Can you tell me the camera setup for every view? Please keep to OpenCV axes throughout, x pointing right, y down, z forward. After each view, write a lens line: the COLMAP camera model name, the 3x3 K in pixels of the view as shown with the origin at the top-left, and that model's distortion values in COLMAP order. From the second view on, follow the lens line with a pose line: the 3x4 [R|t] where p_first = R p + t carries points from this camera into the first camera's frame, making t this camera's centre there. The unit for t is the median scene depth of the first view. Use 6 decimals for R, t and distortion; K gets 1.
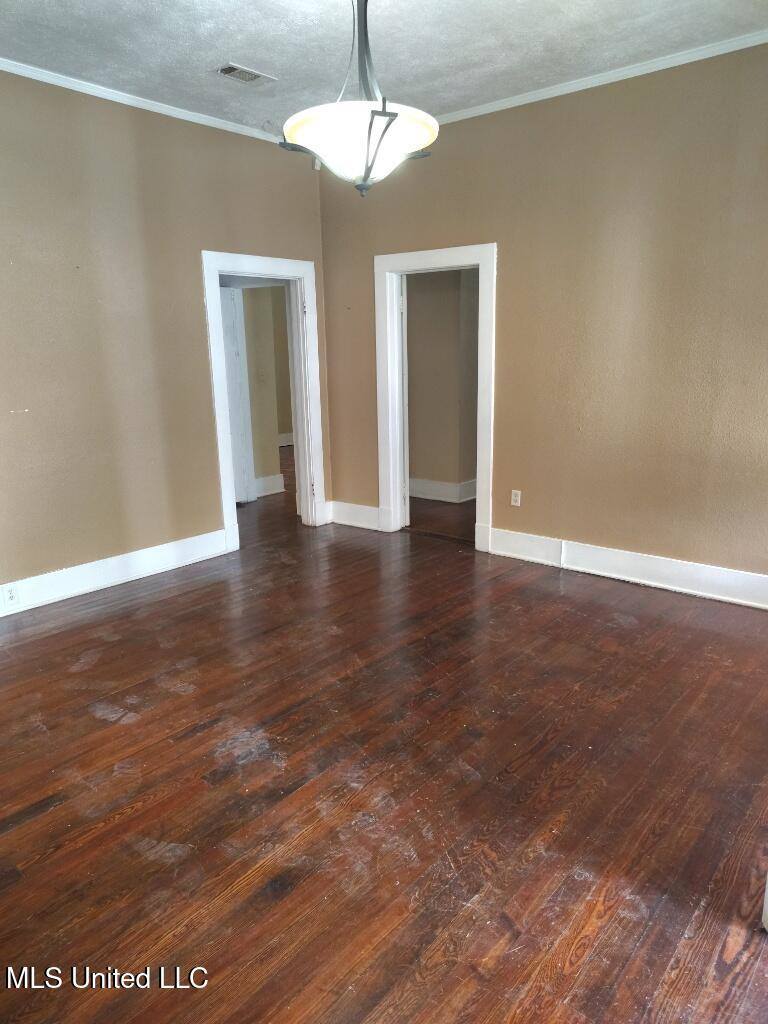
lens RADIAL K [[711.5, 0, 383.9], [0, 711.5, 511.4], [0, 0, 1]] dist [0.001216, 0.001327]
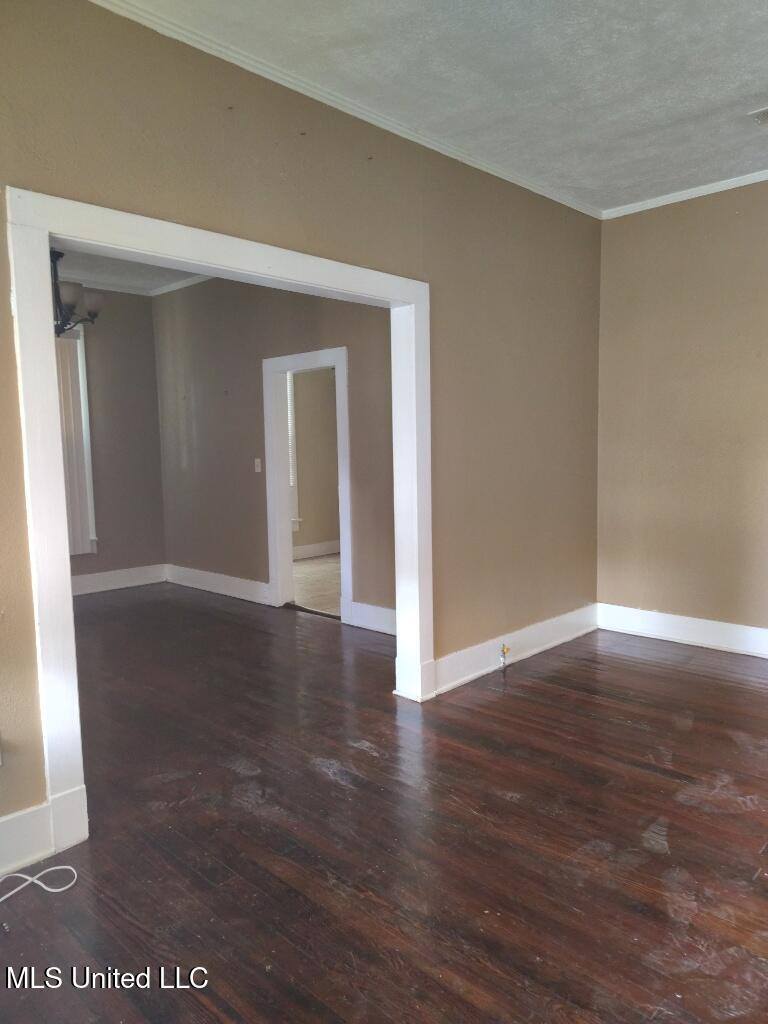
lens RADIAL K [[711.5, 0, 383.8], [0, 711.5, 512.8], [0, 0, 1]] dist [0.001216, 0.001327]
pose [[-0.067537, 0.124291, -0.989945, 0.804553], [-0.213681, 0.967385, 0.136036, -0.090406], [0.974566, 0.220720, -0.038776, 0.528046]]
